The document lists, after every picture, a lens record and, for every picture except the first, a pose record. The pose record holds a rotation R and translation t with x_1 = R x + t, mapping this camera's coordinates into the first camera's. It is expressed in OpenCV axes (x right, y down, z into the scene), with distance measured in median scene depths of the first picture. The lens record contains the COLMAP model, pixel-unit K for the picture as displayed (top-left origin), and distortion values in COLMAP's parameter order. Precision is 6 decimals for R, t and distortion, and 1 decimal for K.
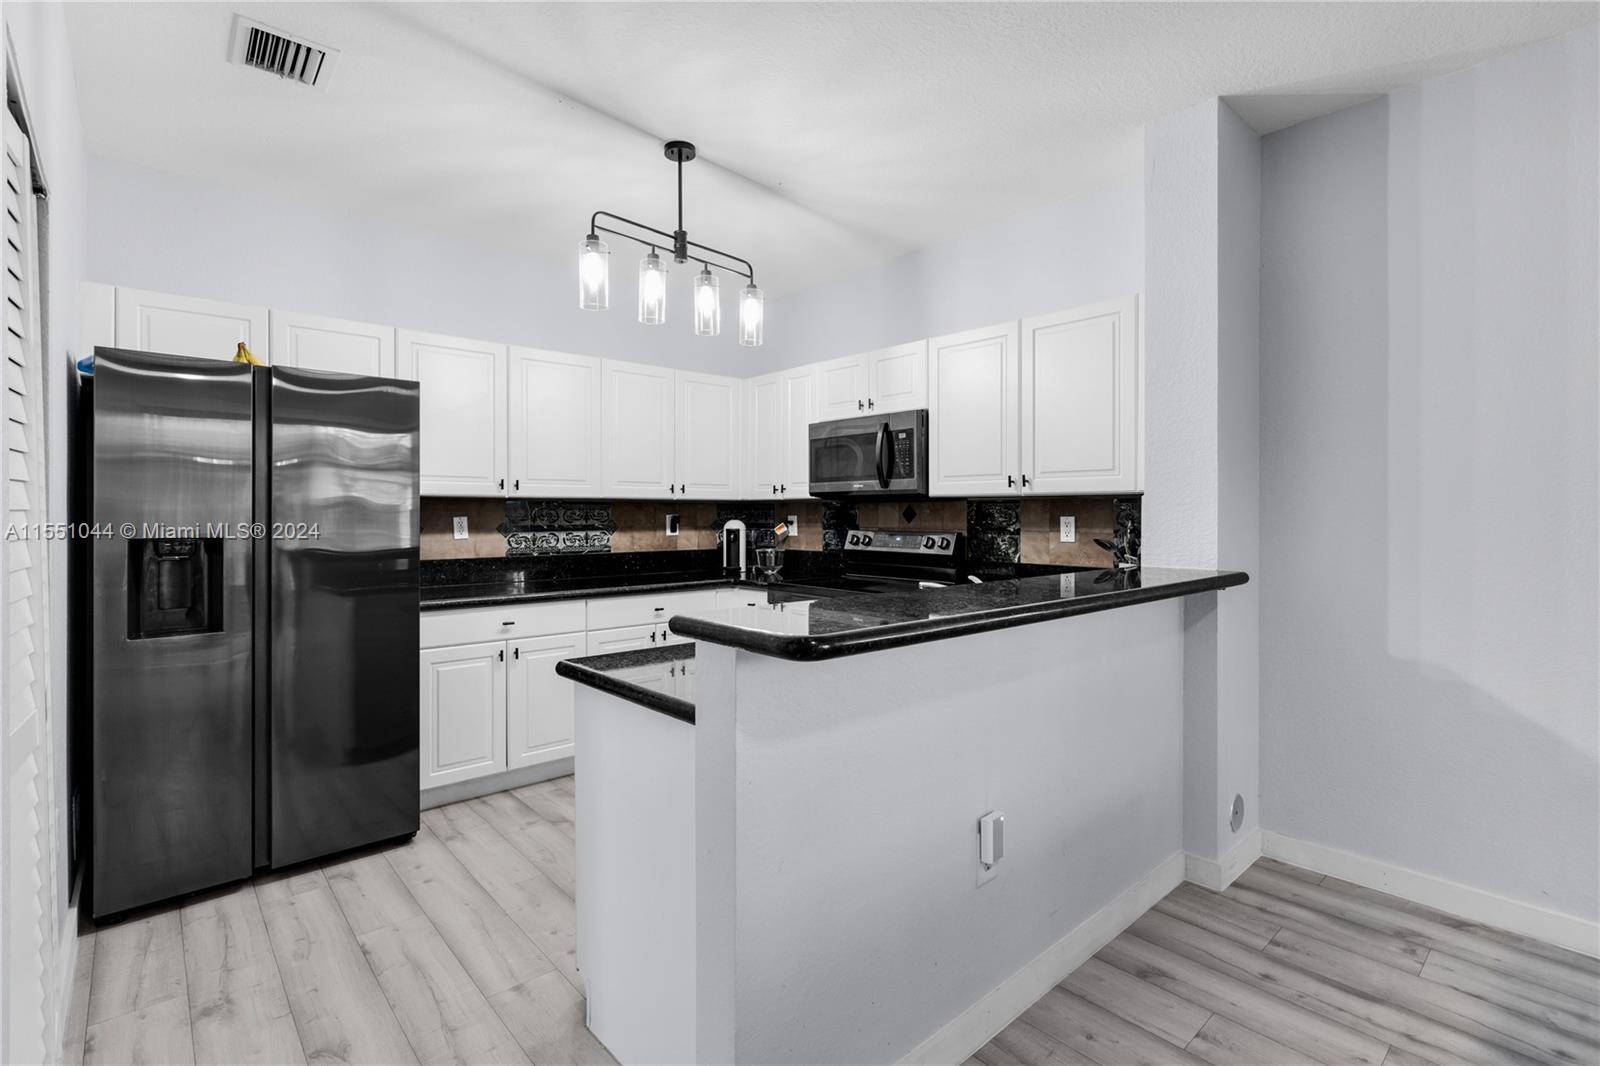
lens RADIAL K [[737.6, 0, 800.0], [0, 737.6, 526.2], [0, 0, 1]] dist [0.000856, -0.000003]
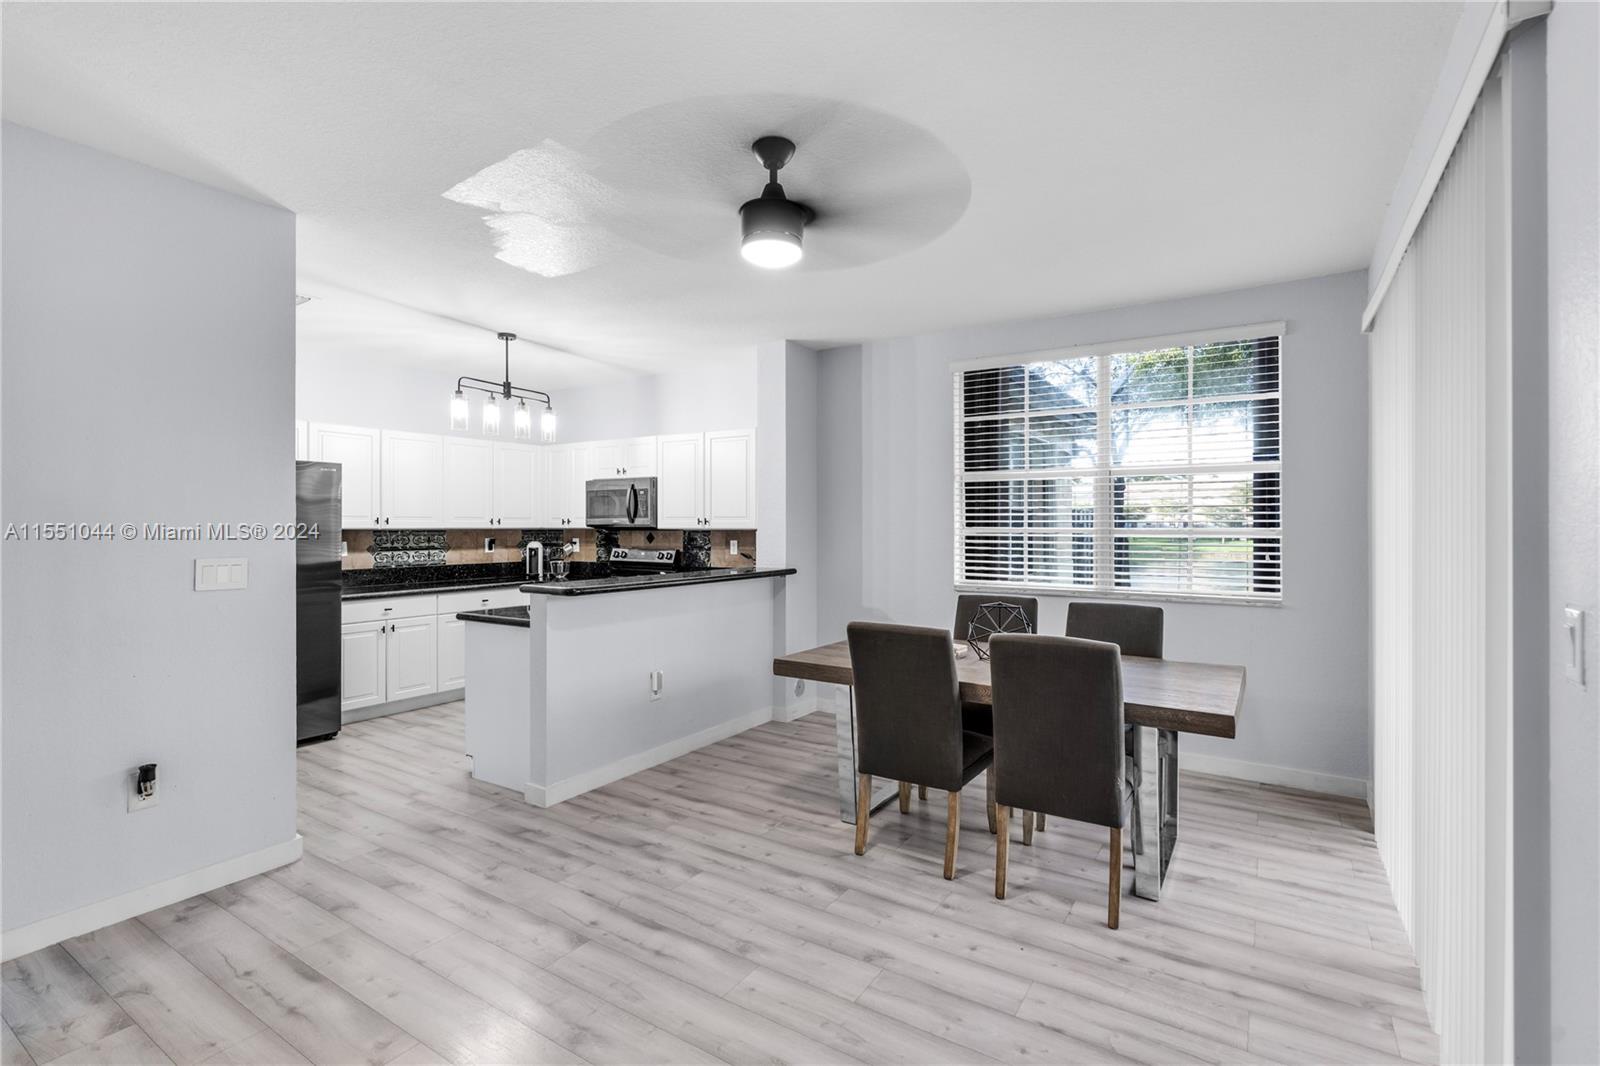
lens RADIAL K [[737.6, 0, 788.2], [0, 737.6, 523.1], [0, 0, 1]] dist [0.000856, -0.000003]
pose [[0.966343, -0.000284, 0.257258, 0.027408], [0.005141, 0.999821, -0.018208, -0.019870], [-0.257207, 0.018918, 0.966171, -0.705673]]
